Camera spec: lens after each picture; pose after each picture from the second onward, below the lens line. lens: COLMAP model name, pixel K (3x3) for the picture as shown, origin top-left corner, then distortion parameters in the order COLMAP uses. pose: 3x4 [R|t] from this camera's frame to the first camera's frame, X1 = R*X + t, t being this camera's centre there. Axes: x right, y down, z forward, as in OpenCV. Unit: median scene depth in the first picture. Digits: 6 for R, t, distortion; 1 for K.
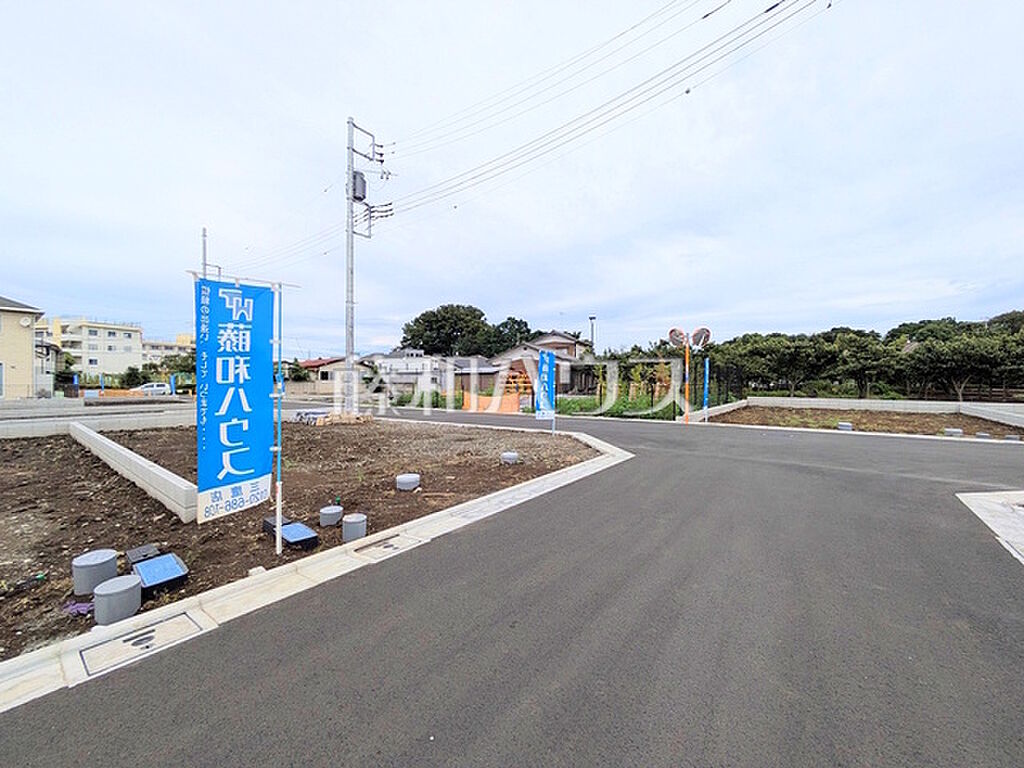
lens RADIAL K [[404.5, 0, 519.8], [0, 404.5, 386.0], [0, 0, 1]] dist [0.005803, 0.000461]
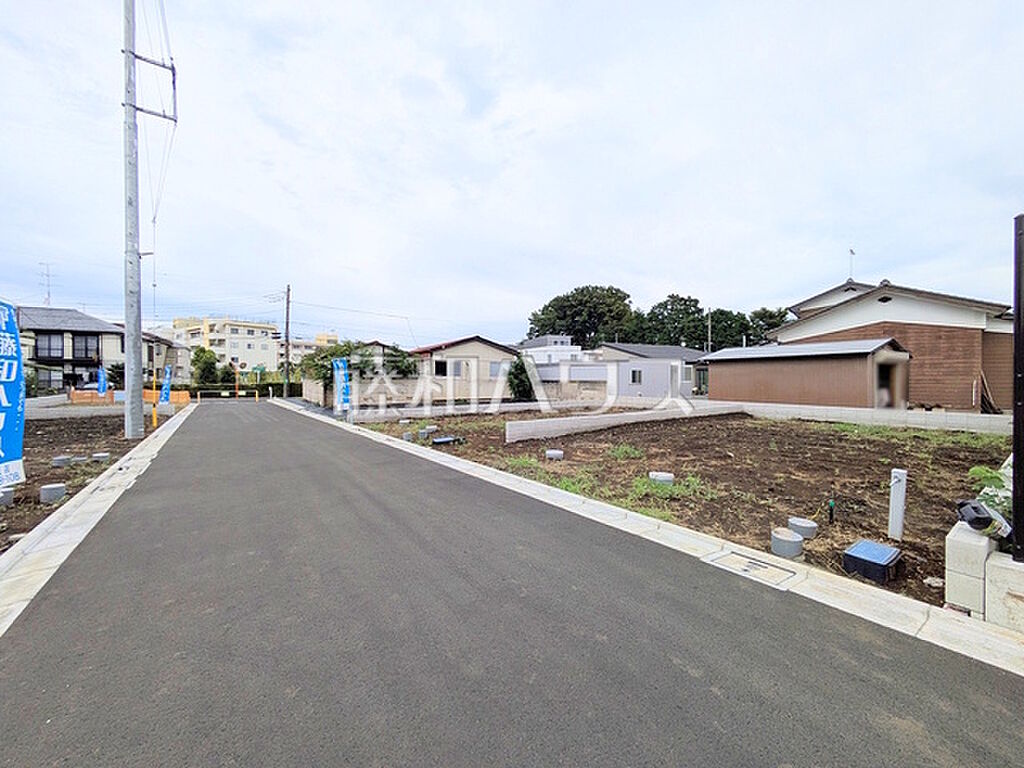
lens RADIAL K [[404.5, 0, 508.1], [0, 404.5, 385.7], [0, 0, 1]] dist [0.005803, 0.000461]
pose [[0.955303, 0.005096, -0.295586, -0.087146], [-0.005140, 0.999987, 0.000627, -0.000474], [0.295585, 0.000921, 0.955316, 0.189096]]
